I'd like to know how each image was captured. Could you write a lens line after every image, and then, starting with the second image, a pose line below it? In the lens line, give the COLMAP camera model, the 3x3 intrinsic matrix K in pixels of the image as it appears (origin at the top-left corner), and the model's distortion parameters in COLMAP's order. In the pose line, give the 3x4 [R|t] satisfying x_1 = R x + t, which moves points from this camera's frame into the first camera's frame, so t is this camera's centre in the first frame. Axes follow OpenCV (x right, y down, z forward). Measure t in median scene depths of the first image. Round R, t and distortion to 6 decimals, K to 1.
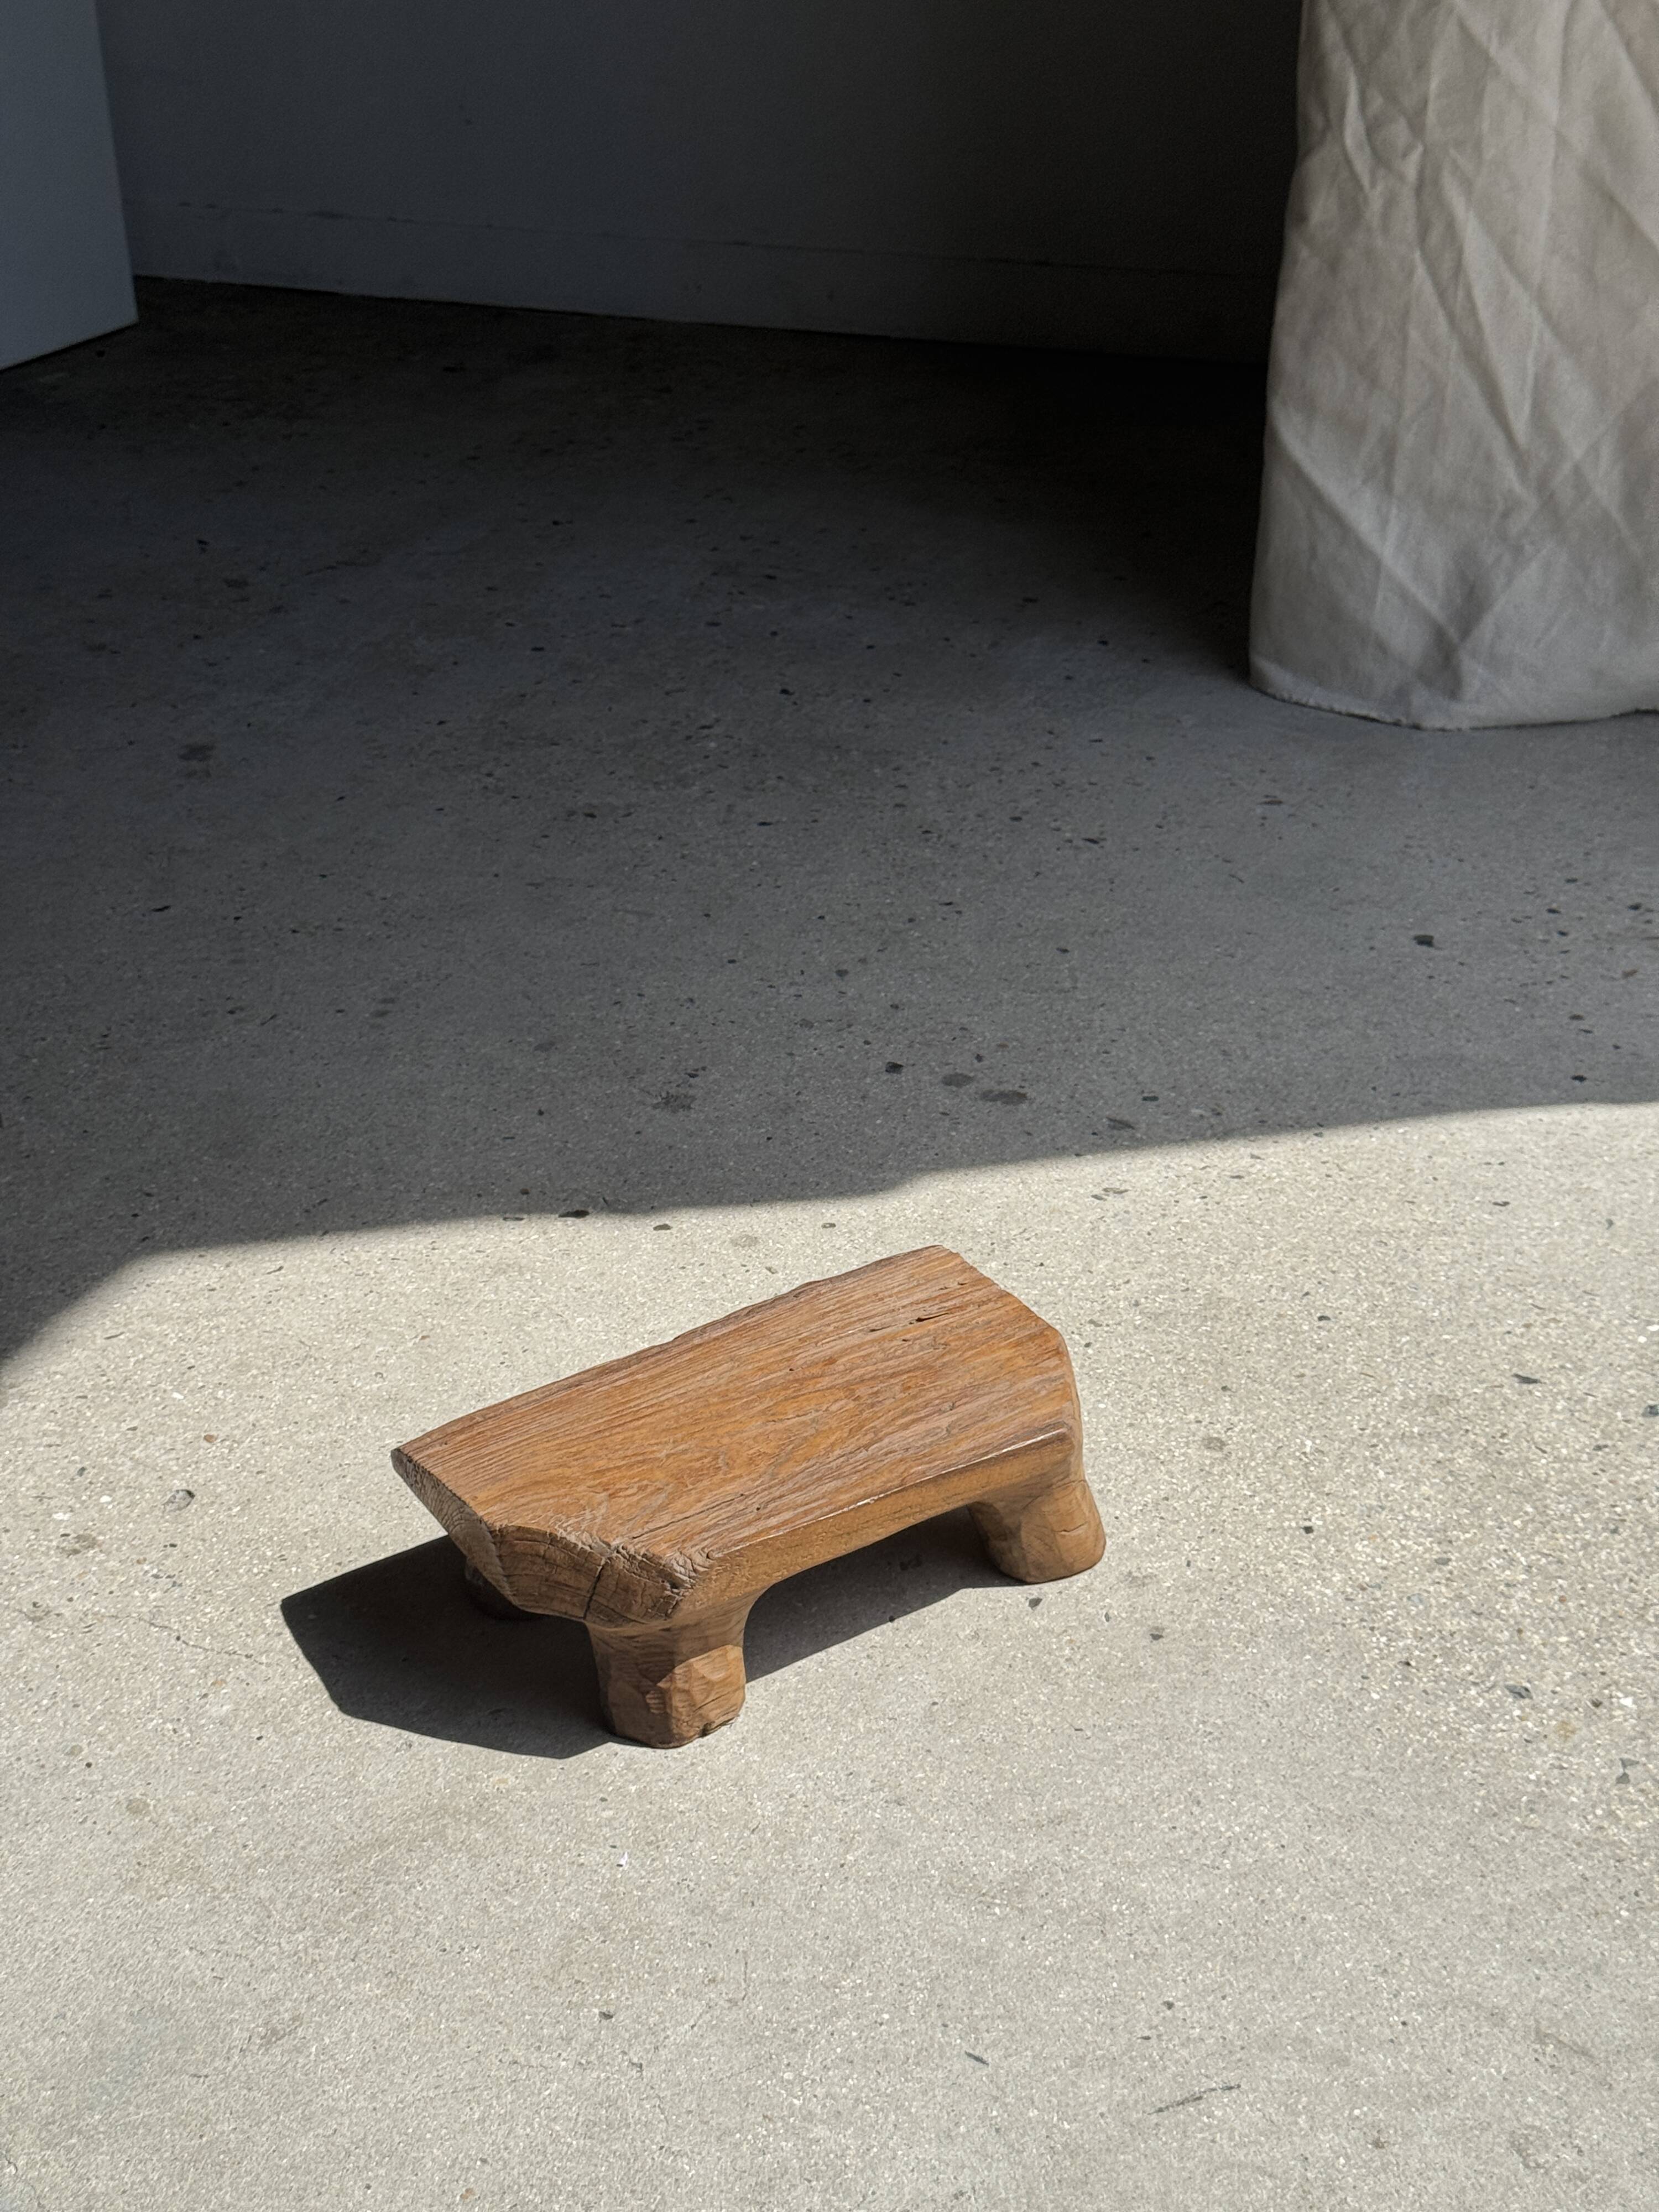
lens RADIAL K [[3076.7, 0, 800.6], [0, 3076.7, 1141.7], [0, 0, 1]] dist [0.182228, -0.403860]
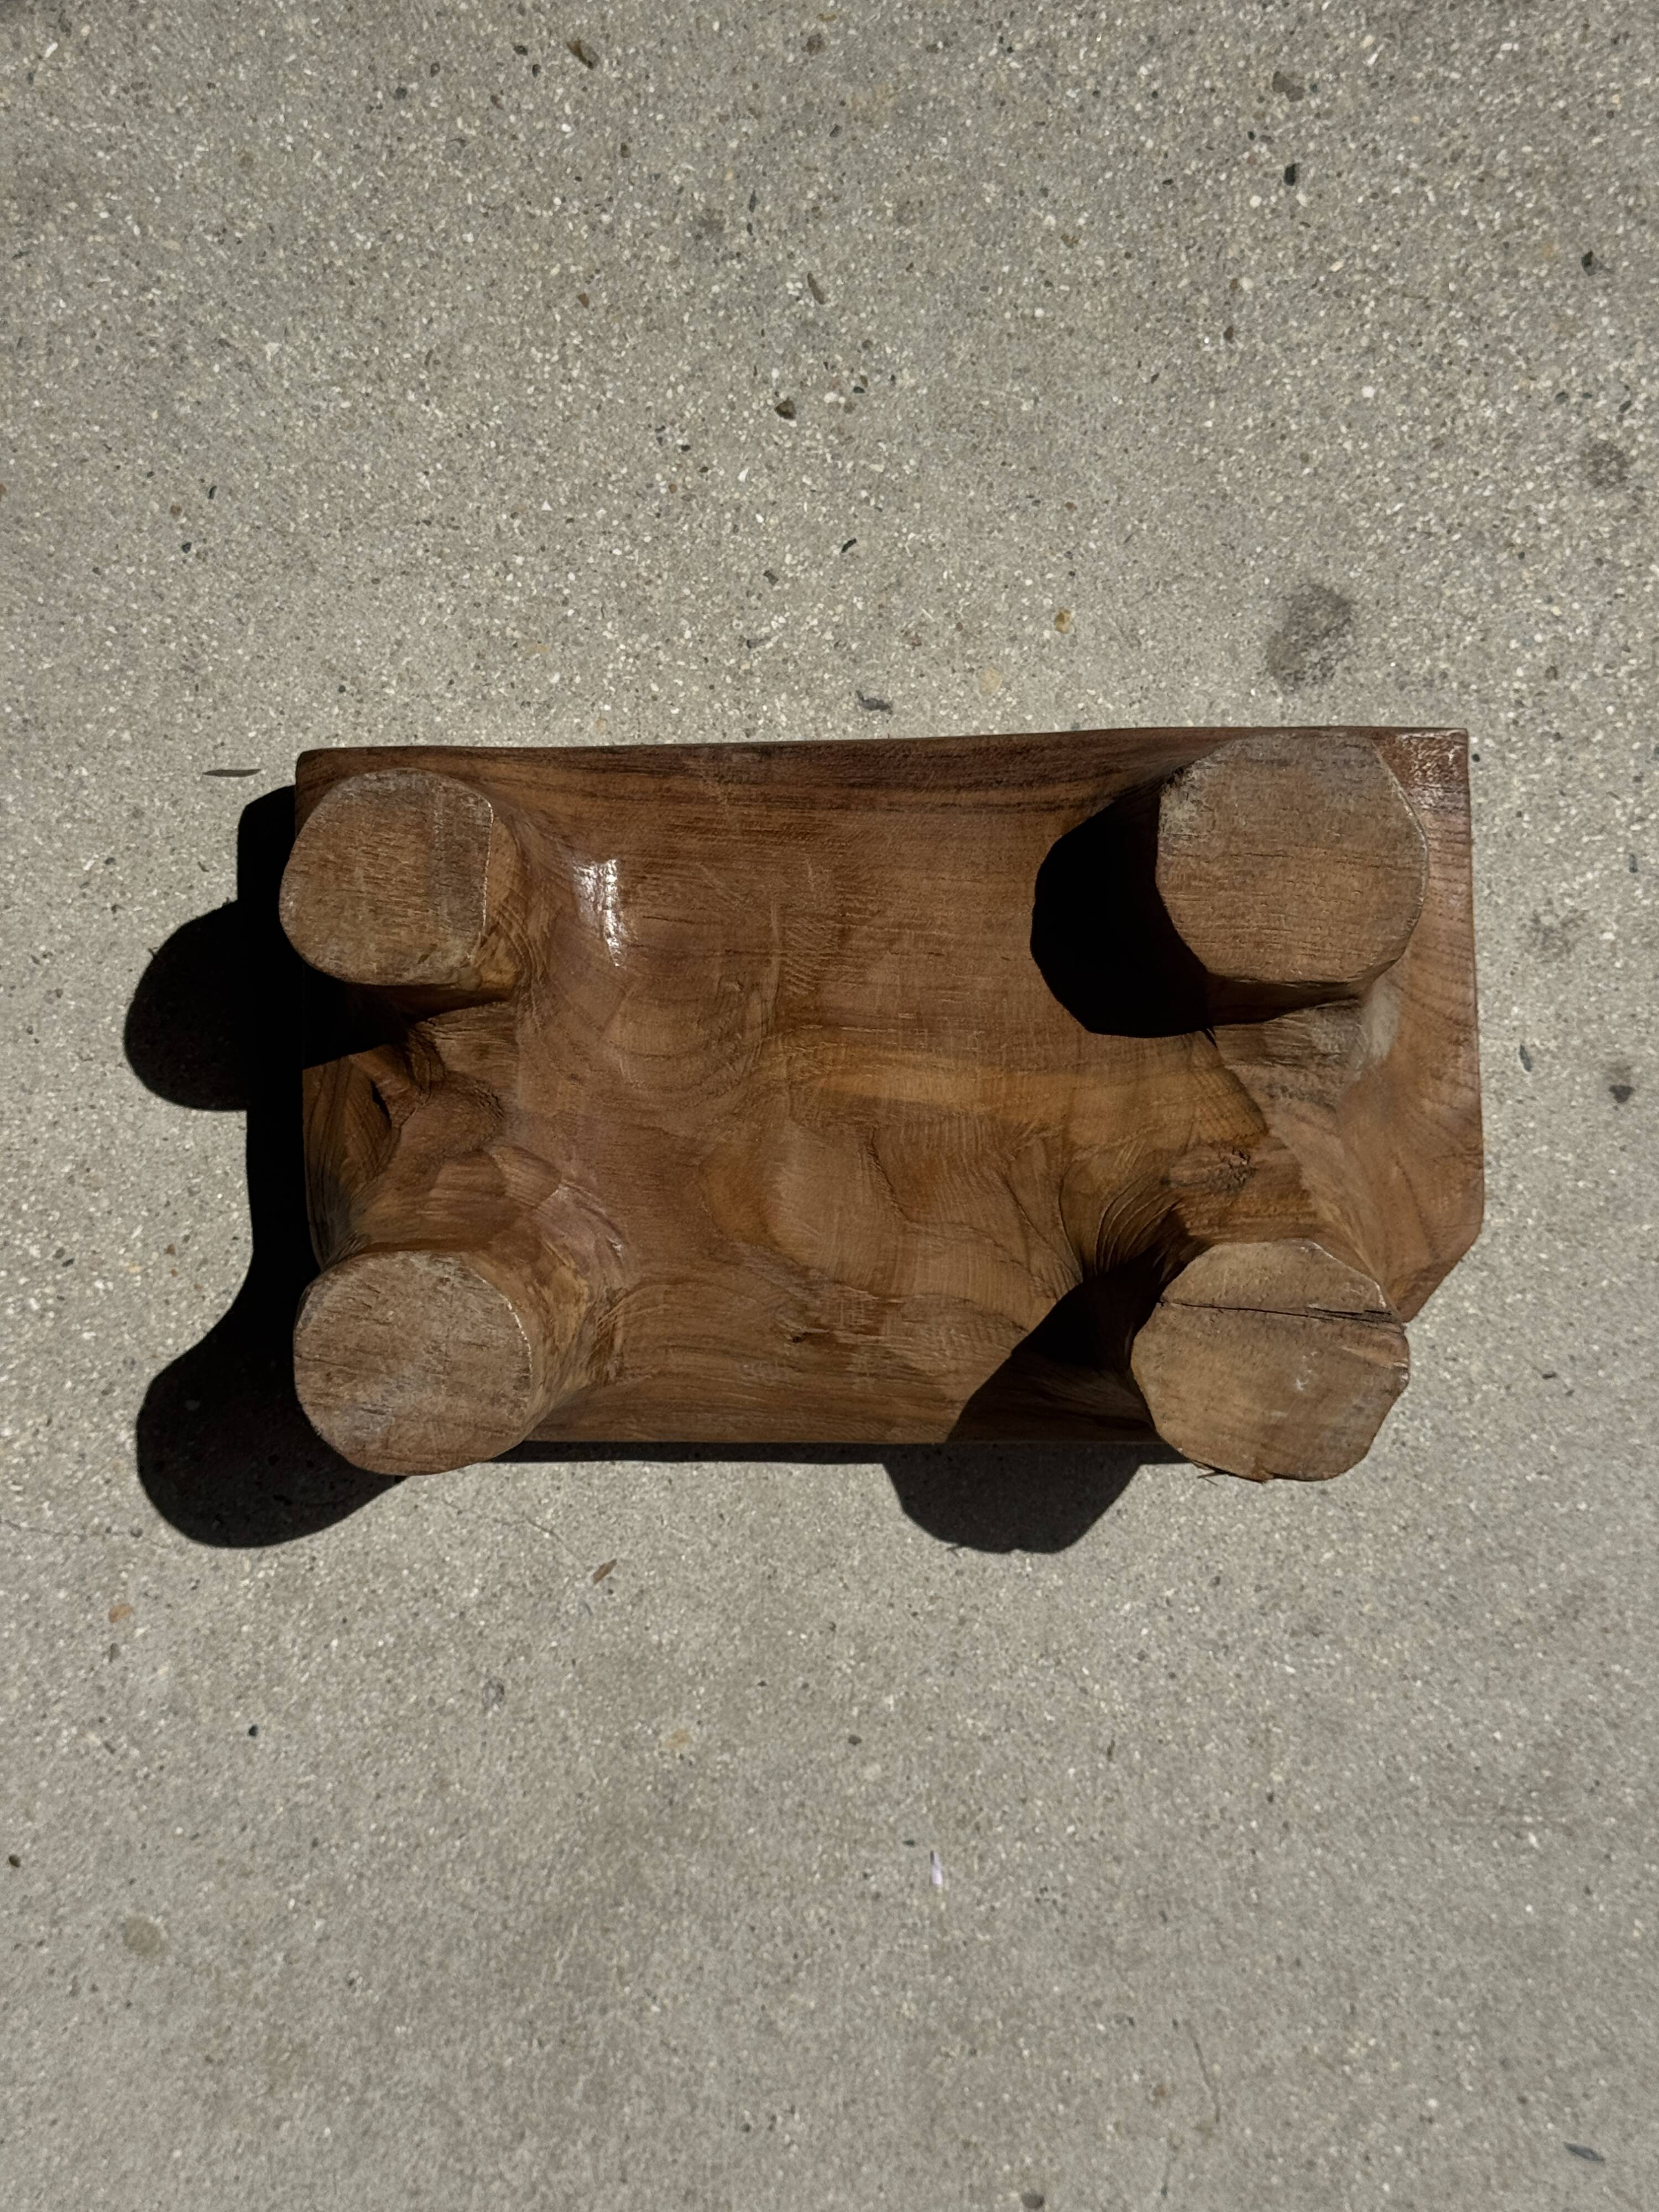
lens RADIAL K [[3152.4, 0, 805.0], [0, 3152.4, 1105.3], [0, 0, 1]] dist [0.213244, -0.551053]
pose [[0.952904, -0.303068, -0.011116, -0.025203], [0.152856, 0.448304, 0.880715, -0.389878], [-0.261933, -0.840936, 0.473517, 0.755508]]
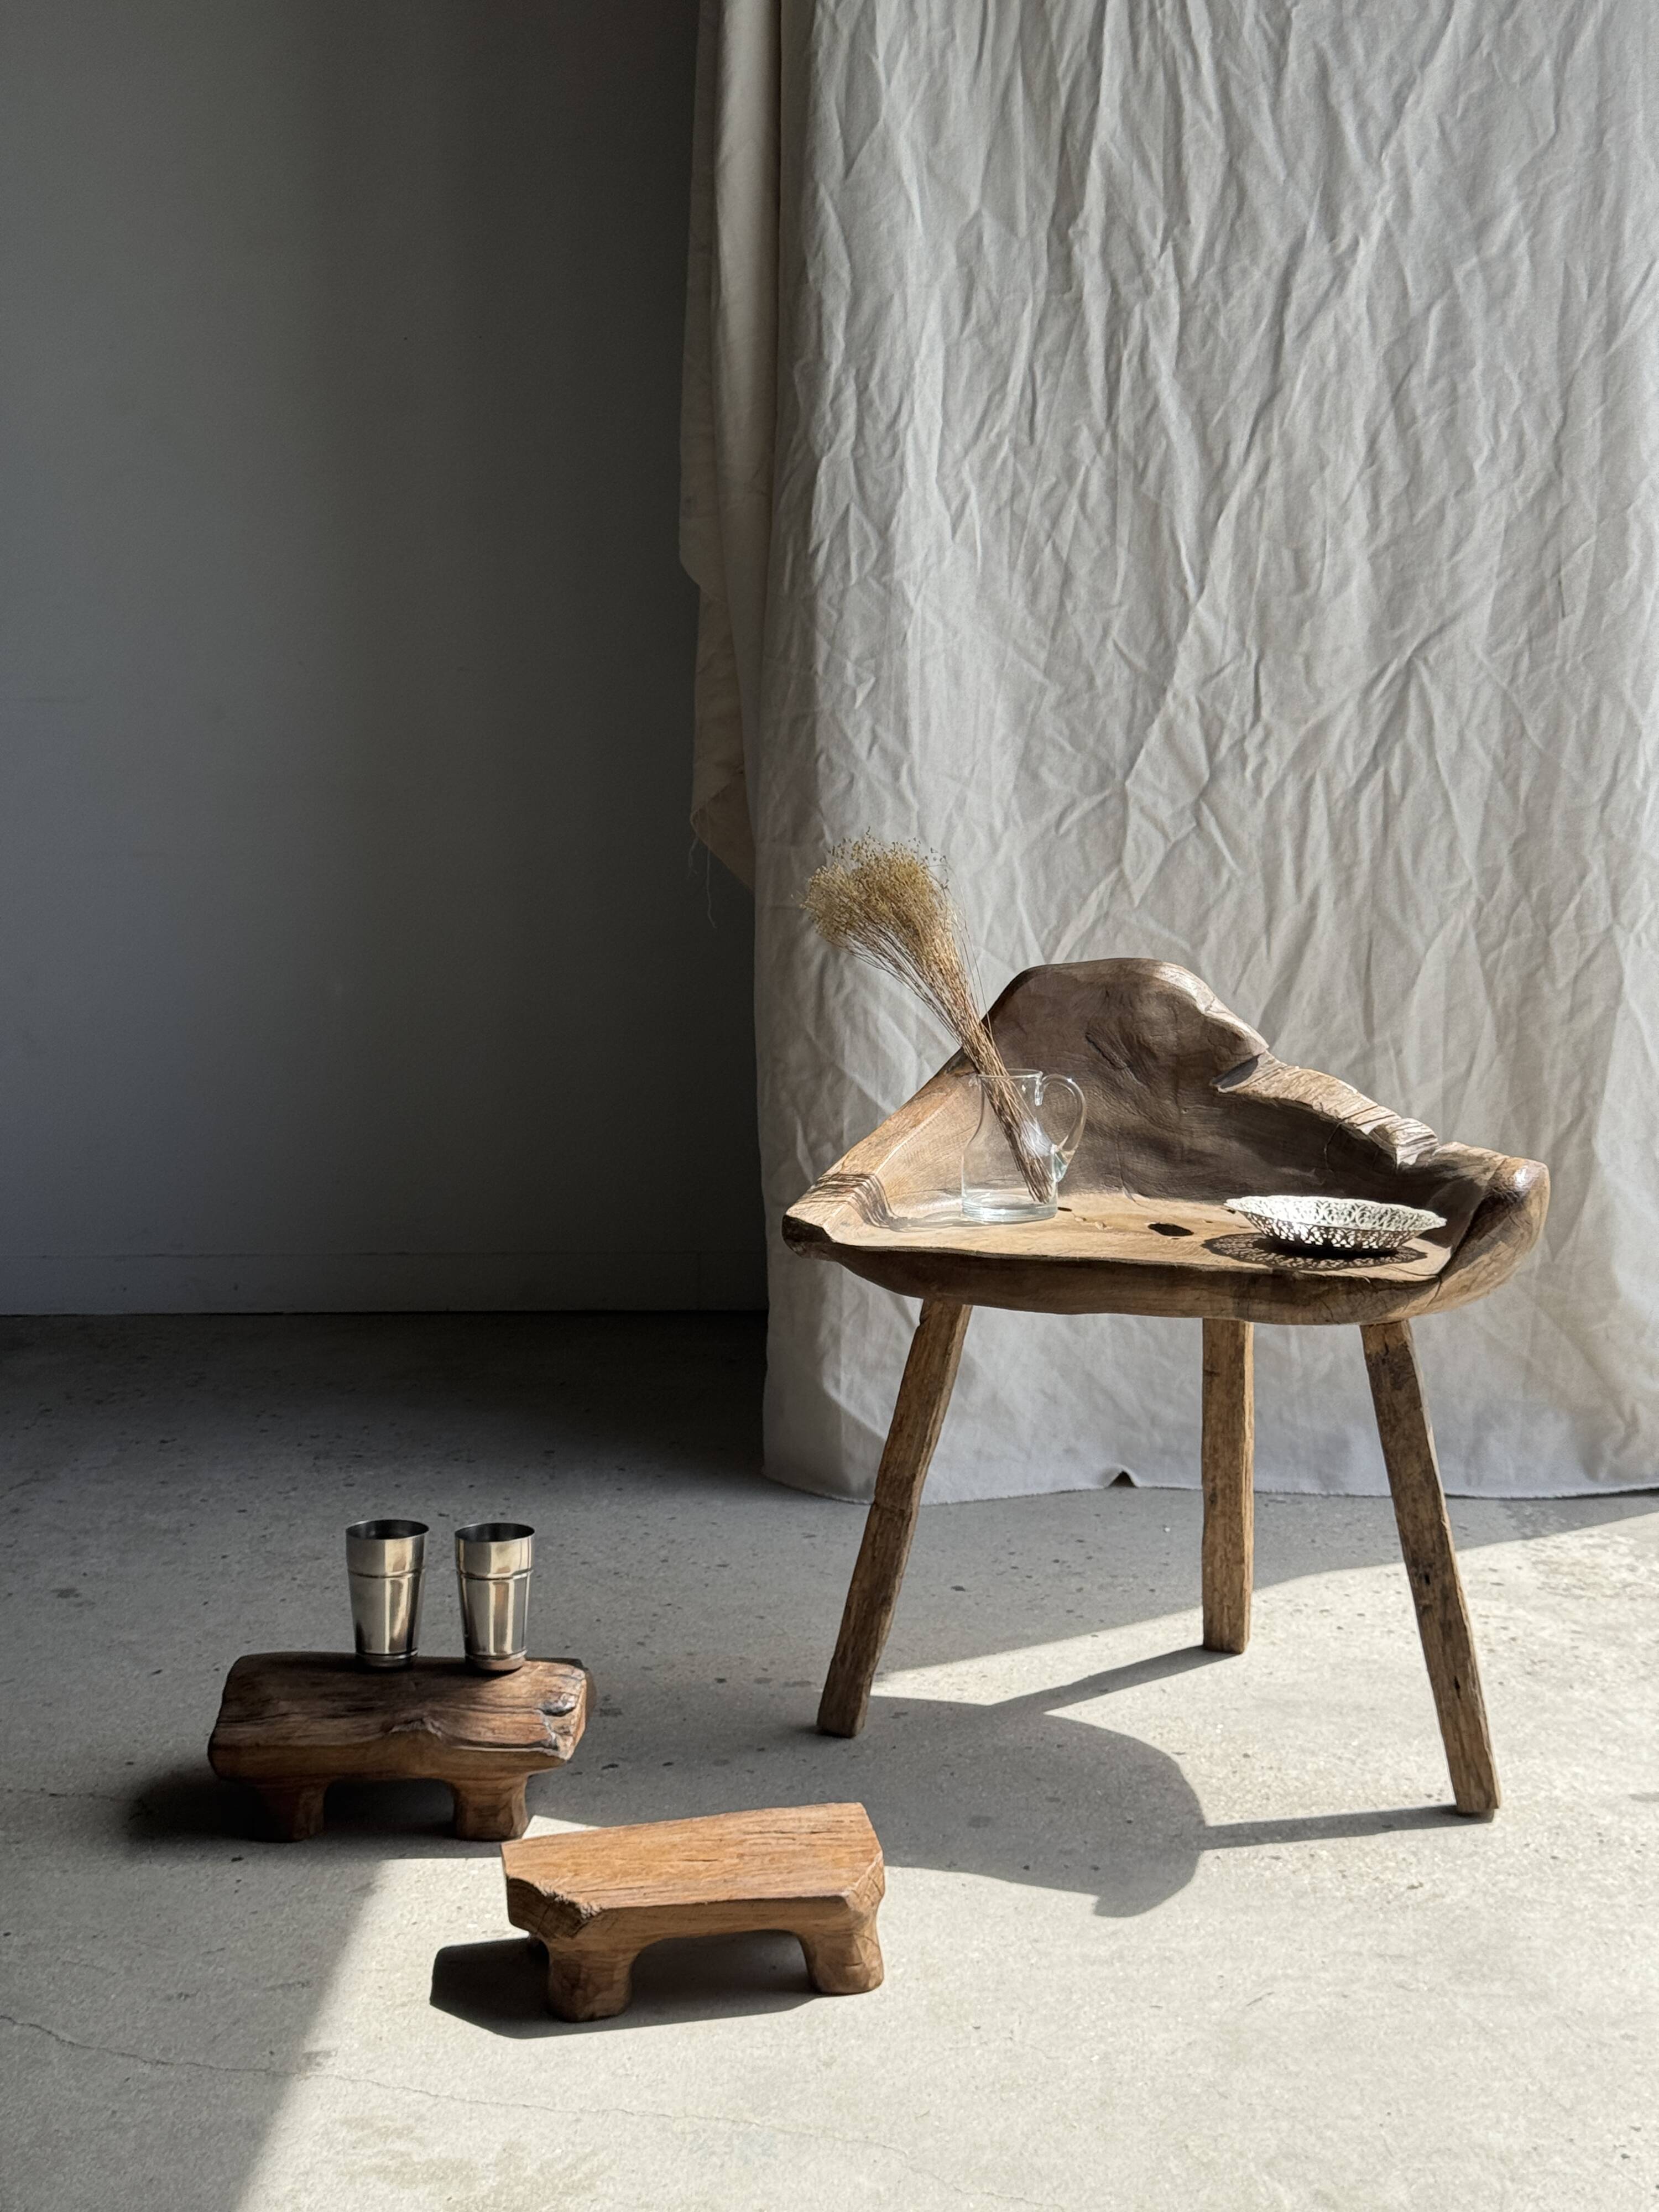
lens RADIAL K [[3089.3, 0, 821.0], [0, 3089.3, 1106.6], [0, 0, 1]] dist [0.172219, -0.211372]
pose [[0.909738, -0.036481, 0.413576, -0.820890], [0.172175, 0.939589, -0.295851, 0.259092], [-0.377799, 0.340355, 0.861061, -0.757428]]
